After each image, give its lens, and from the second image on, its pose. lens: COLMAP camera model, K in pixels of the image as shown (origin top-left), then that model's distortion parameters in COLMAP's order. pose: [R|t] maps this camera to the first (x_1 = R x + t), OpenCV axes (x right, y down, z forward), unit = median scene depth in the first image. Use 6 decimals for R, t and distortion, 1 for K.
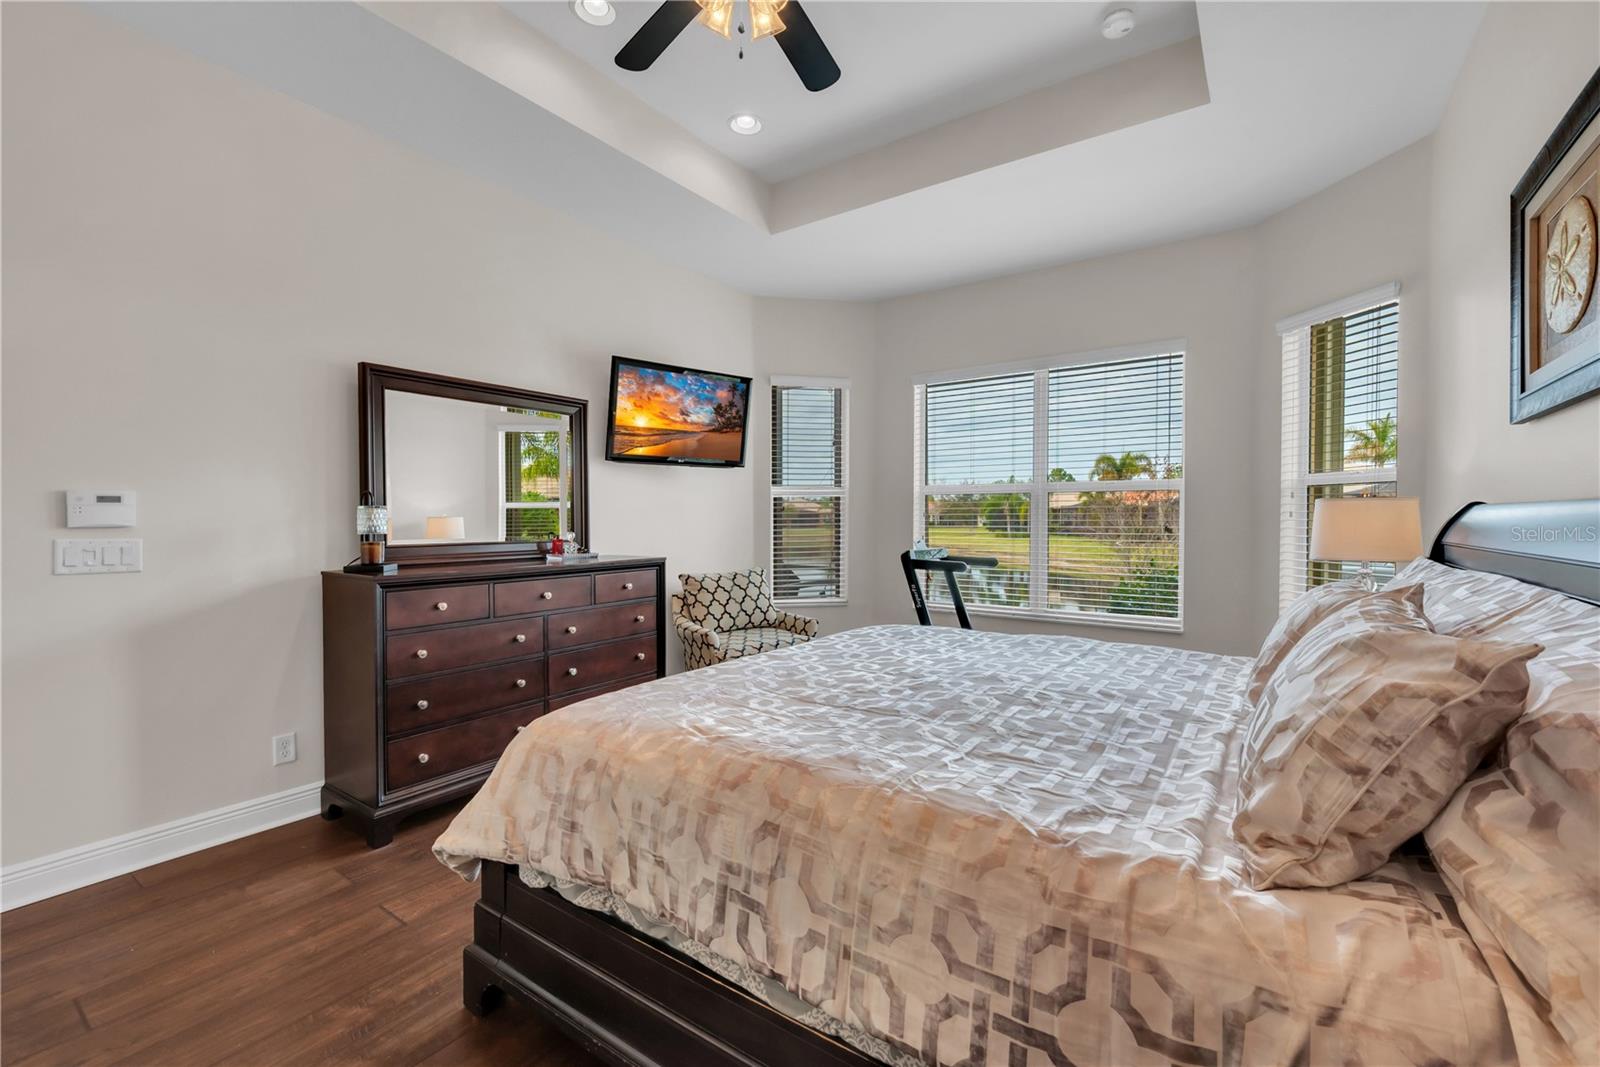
lens RADIAL K [[640.6, 0, 805.5], [0, 640.6, 536.7], [0, 0, 1]] dist [-0.000267, 0.000152]
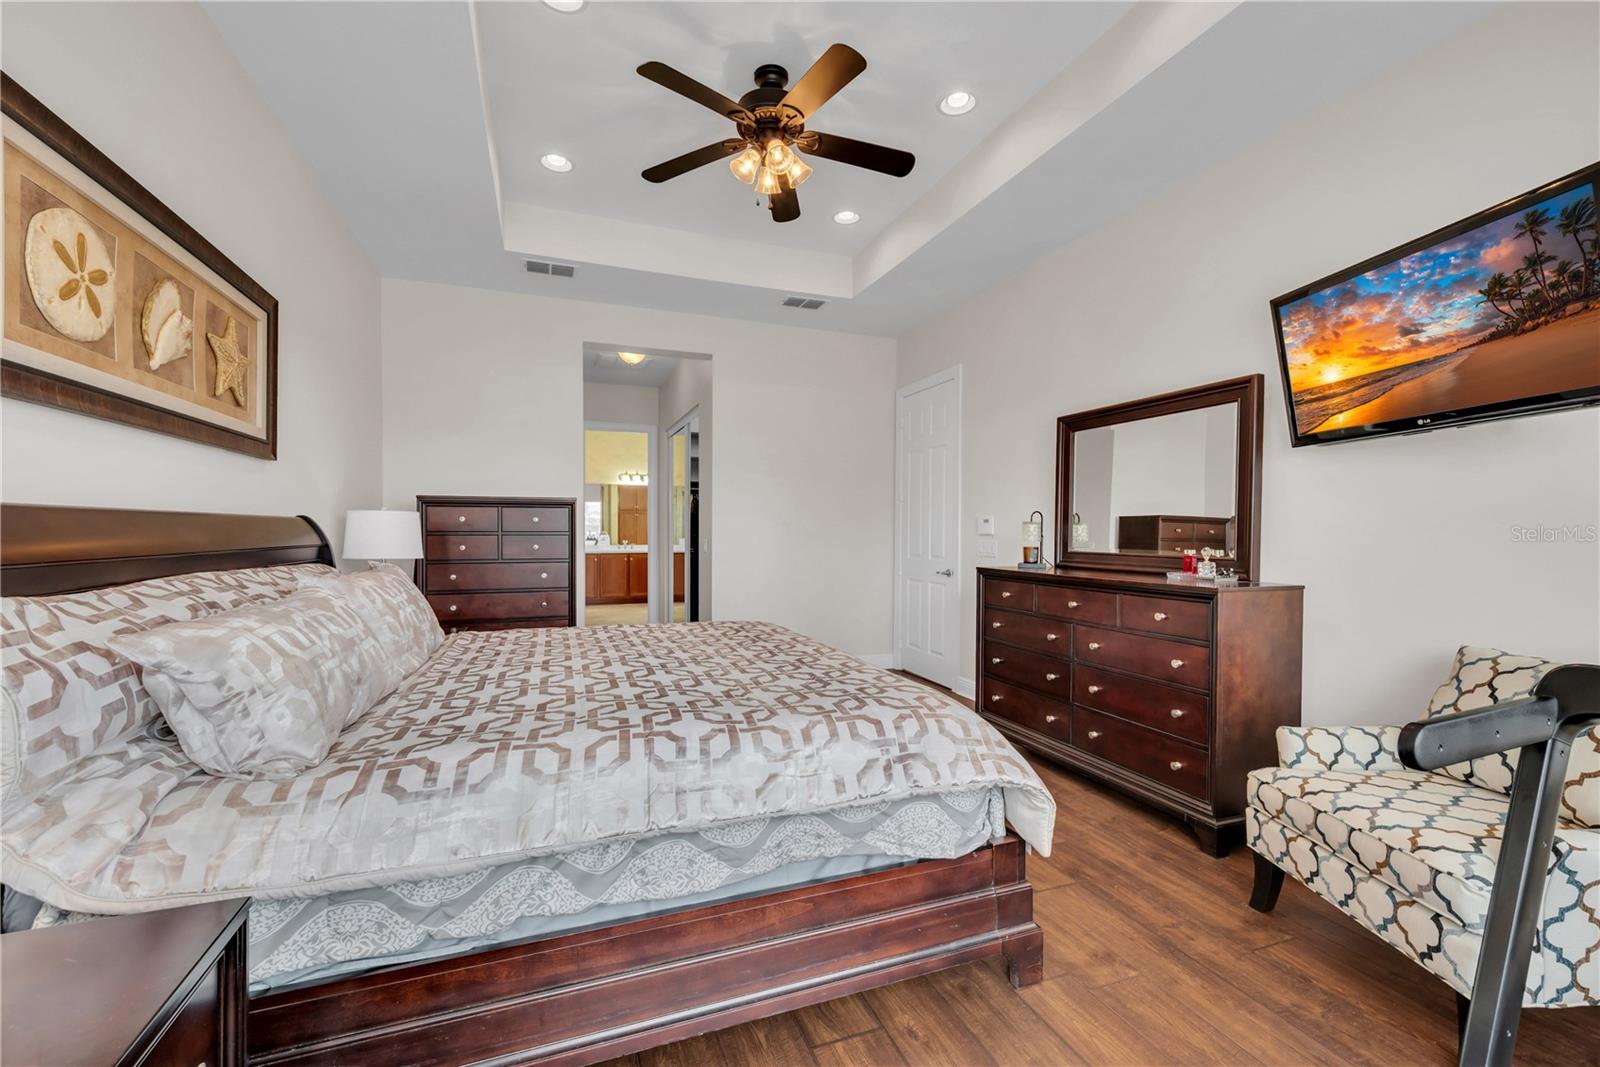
lens RADIAL K [[677.4, 0, 799.7], [0, 677.4, 535.8], [0, 0, 1]] dist [0.000250, 0.000004]
pose [[-0.535538, 0.008540, -0.844468, 0.578100], [-0.015275, 0.999687, 0.019796, -0.024212], [0.844373, 0.023500, -0.535240, 0.891264]]
